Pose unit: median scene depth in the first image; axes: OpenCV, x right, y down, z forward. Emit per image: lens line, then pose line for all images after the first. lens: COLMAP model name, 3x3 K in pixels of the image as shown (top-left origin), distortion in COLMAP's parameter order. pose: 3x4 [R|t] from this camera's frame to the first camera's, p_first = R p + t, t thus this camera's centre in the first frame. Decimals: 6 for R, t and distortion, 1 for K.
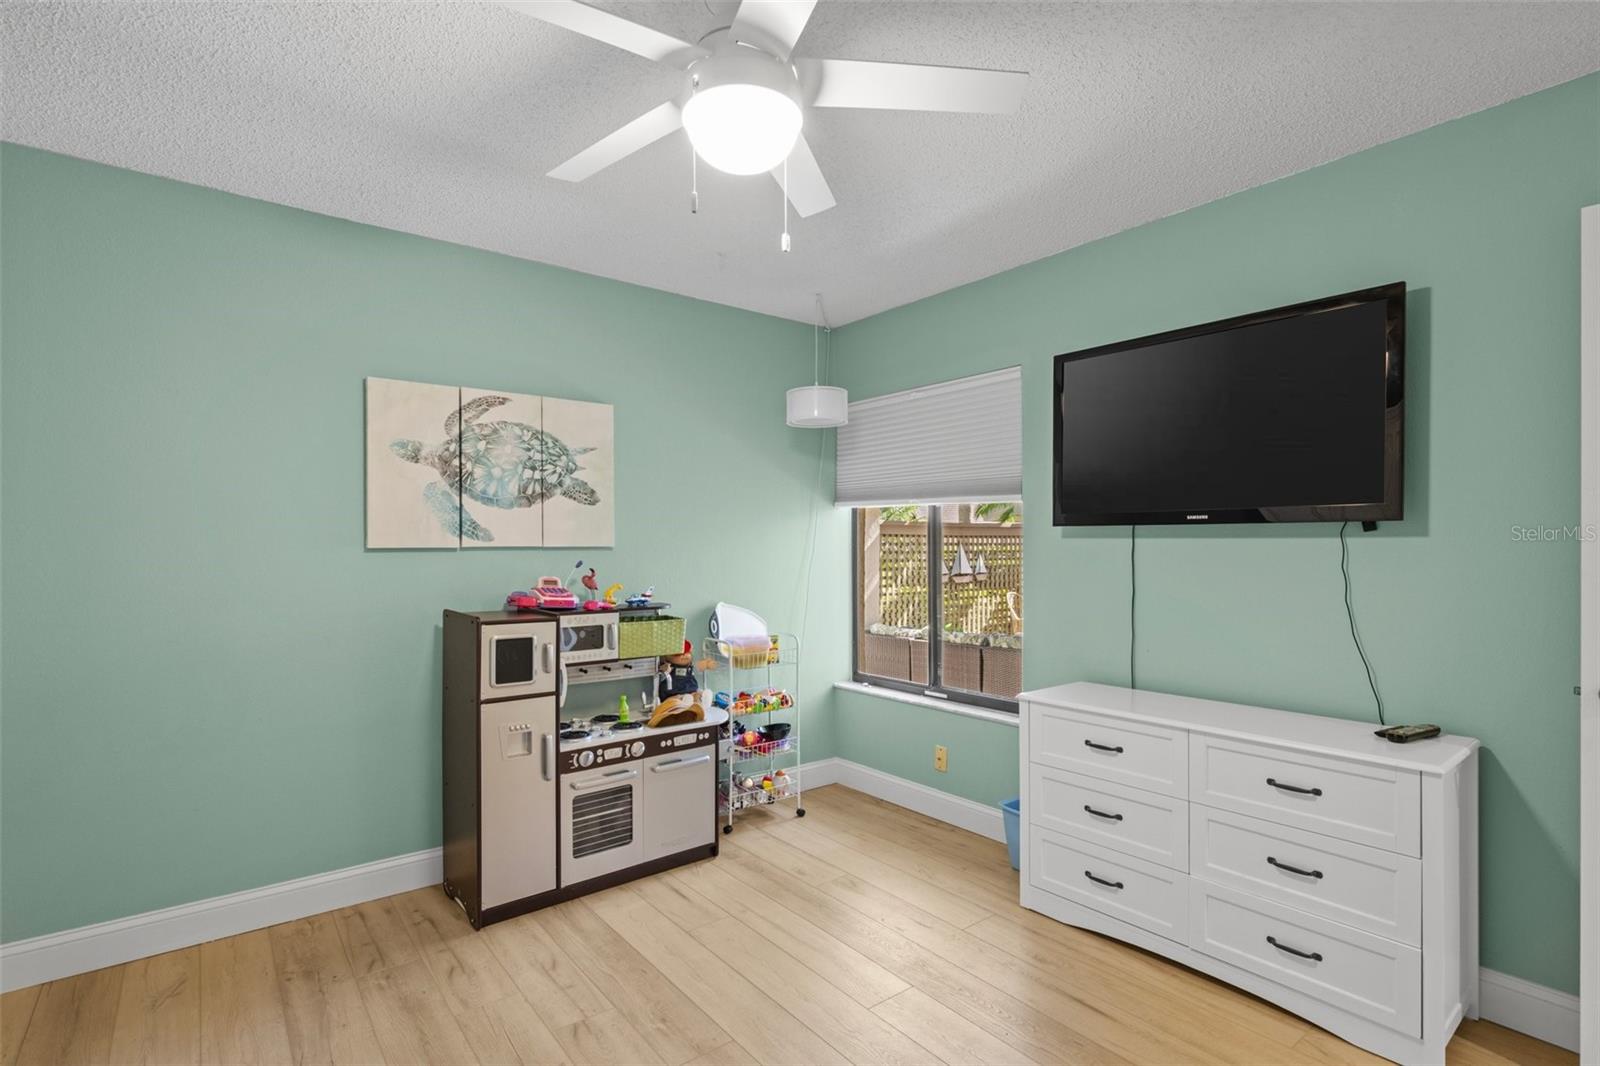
lens RADIAL K [[768.8, 0, 803.6], [0, 768.8, 548.4], [0, 0, 1]] dist [0.000547, 0.000116]
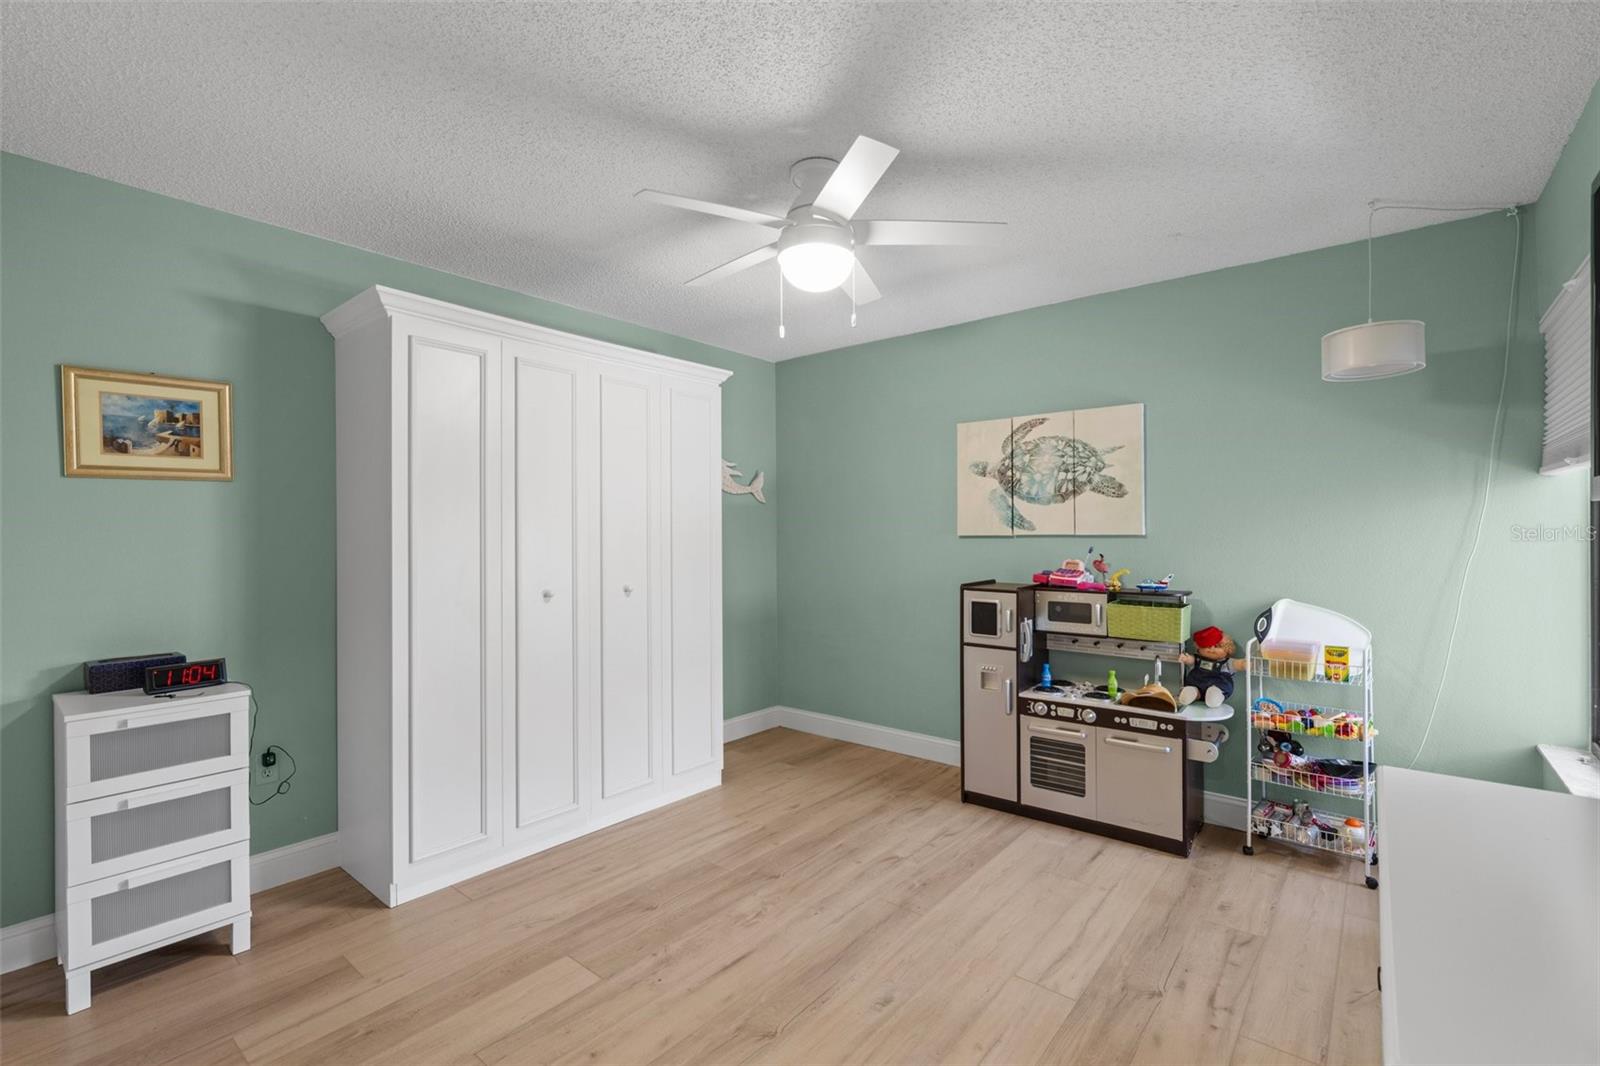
lens RADIAL K [[708.3, 0, 796.6], [0, 708.3, 533.4], [0, 0, 1]] dist [-0.001070, -0.000429]
pose [[0.211262, -0.000179, -0.977429, 0.696587], [-0.002048, 0.999998, -0.000625, -0.003290], [0.977427, 0.002134, 0.211261, 0.362645]]
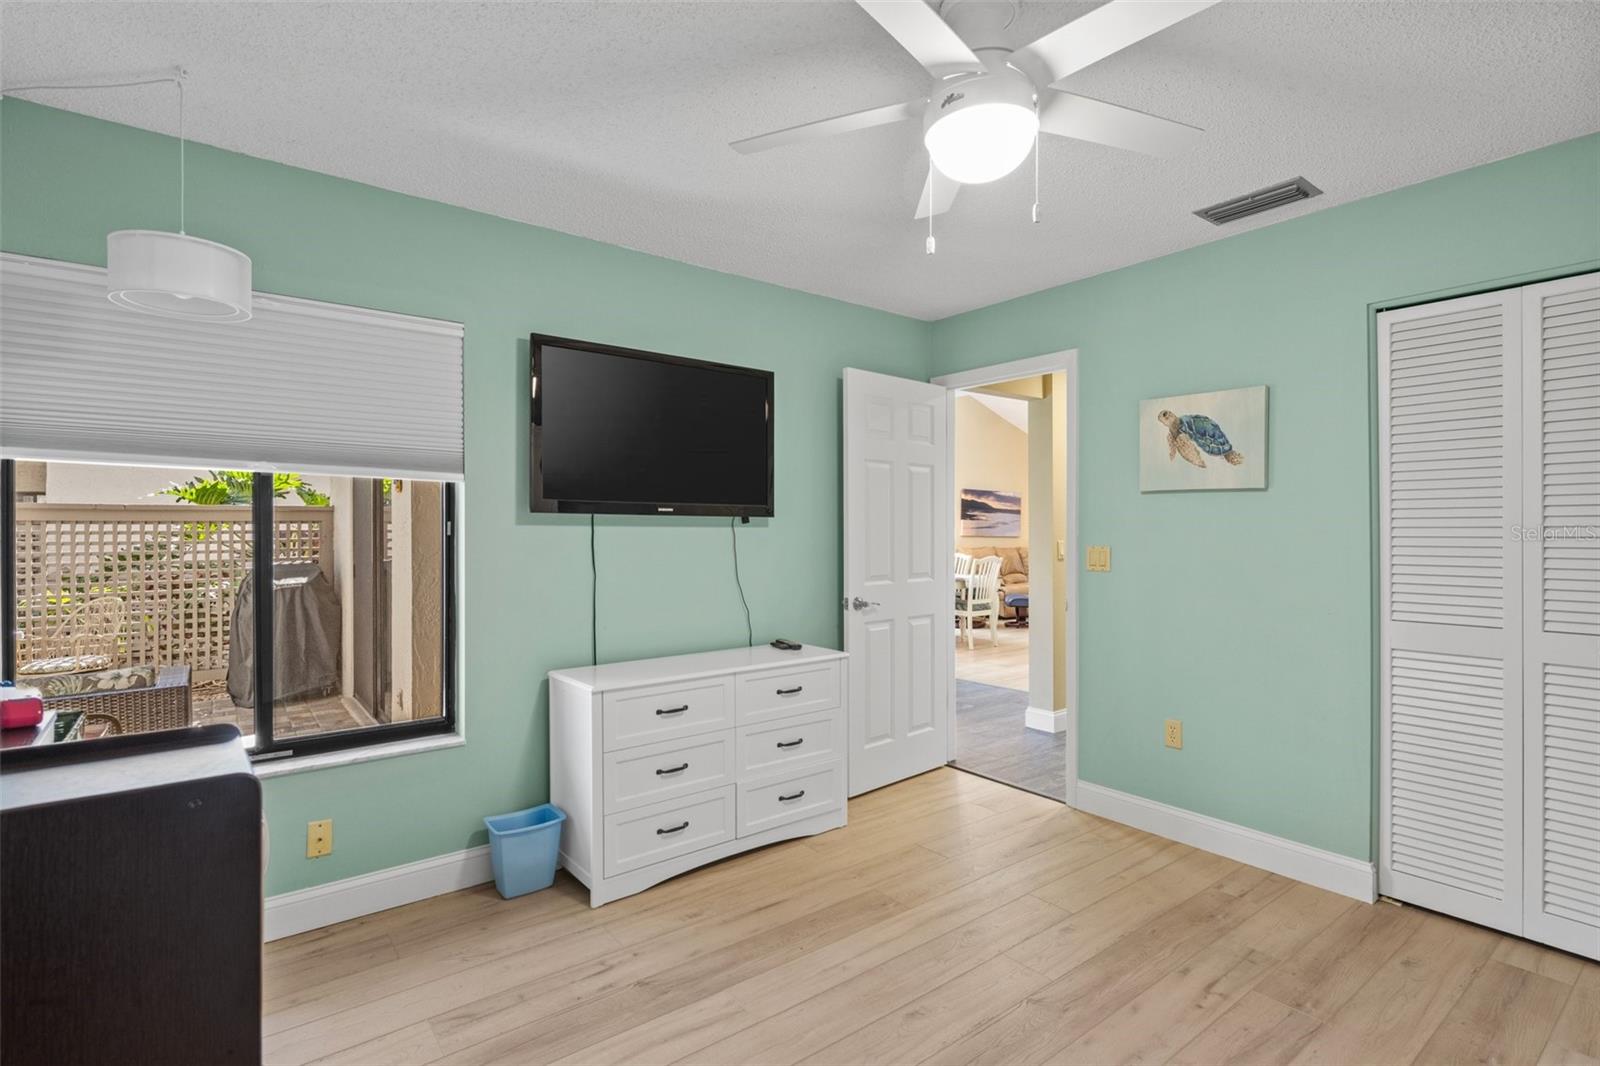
lens RADIAL K [[774.5, 0, 773.9], [0, 774.5, 531.5], [0, 0, 1]] dist [0.001384, 0.000088]
pose [[0.021302, 0.000480, 0.999773, -0.626058], [0.005444, 0.999985, -0.000596, -0.003408], [-0.999758, 0.005455, 0.021299, 0.691584]]
